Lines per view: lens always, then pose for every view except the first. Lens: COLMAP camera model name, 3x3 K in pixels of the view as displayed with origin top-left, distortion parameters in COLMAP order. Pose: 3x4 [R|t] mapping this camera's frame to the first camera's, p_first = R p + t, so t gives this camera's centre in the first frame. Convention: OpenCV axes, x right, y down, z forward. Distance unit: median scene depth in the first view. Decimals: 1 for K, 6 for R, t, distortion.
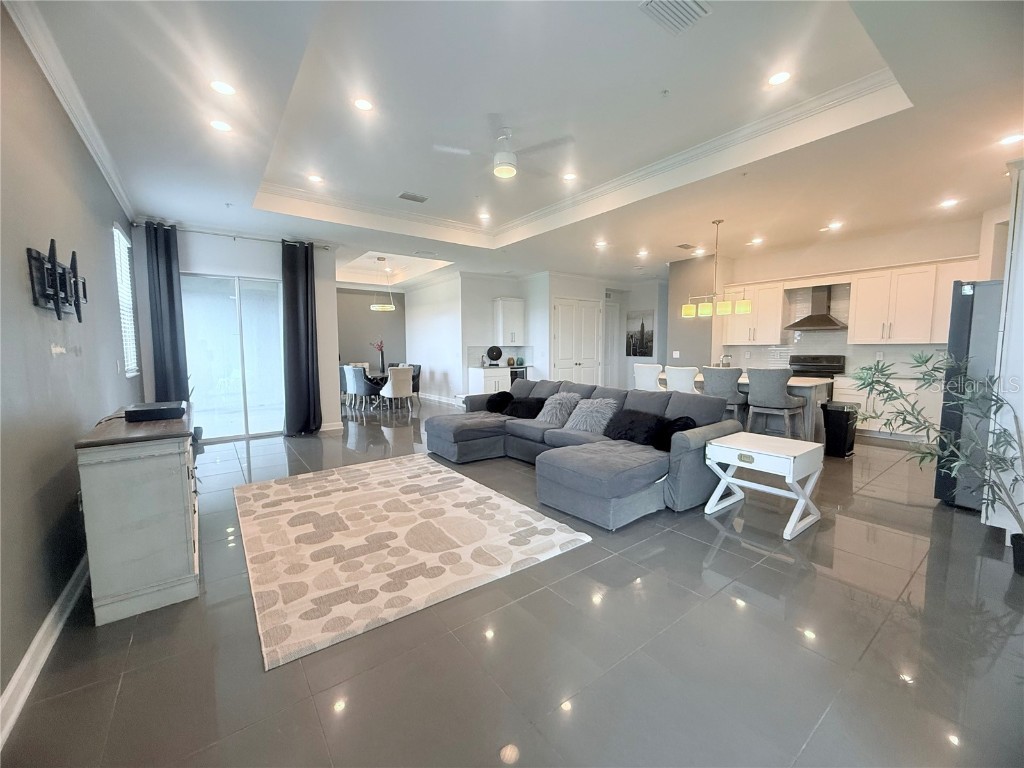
lens RADIAL K [[408.9, 0, 508.7], [0, 408.9, 382.4], [0, 0, 1]] dist [0.002053, 0.000193]
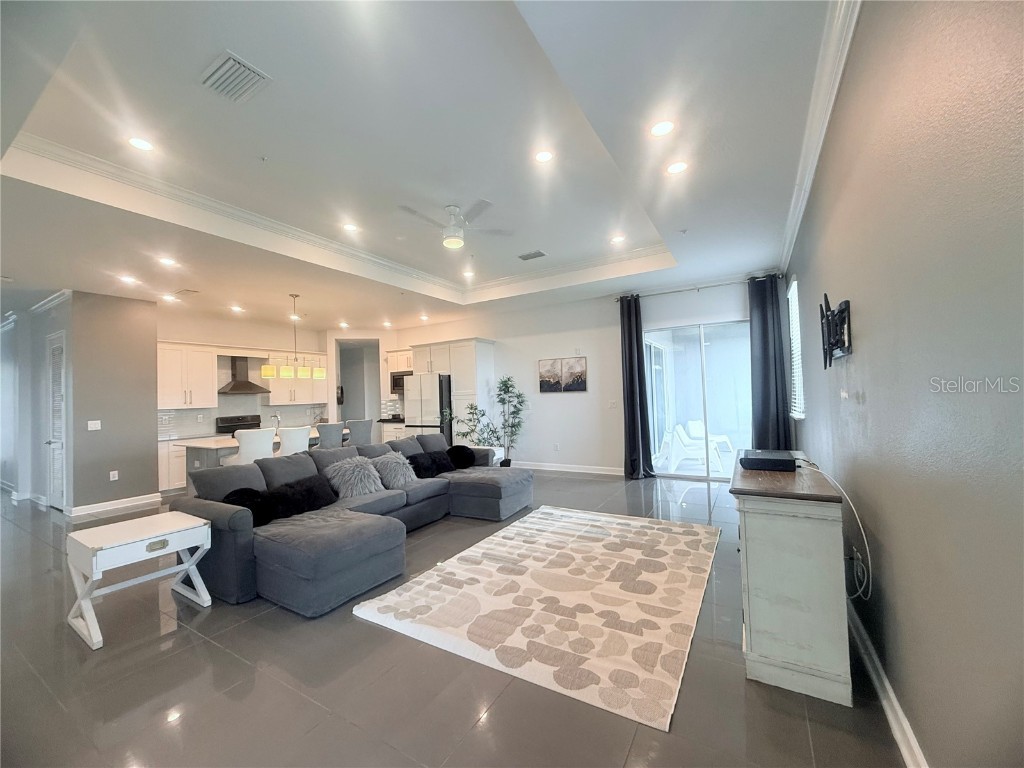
lens RADIAL K [[408.9, 0, 507.9], [0, 408.9, 386.9], [0, 0, 1]] dist [0.002053, 0.000193]
pose [[-0.377368, 0.037072, 0.925321, -0.709218], [0.115523, 0.993278, 0.007318, -0.083465], [-0.918830, 0.109658, -0.379114, 0.889297]]
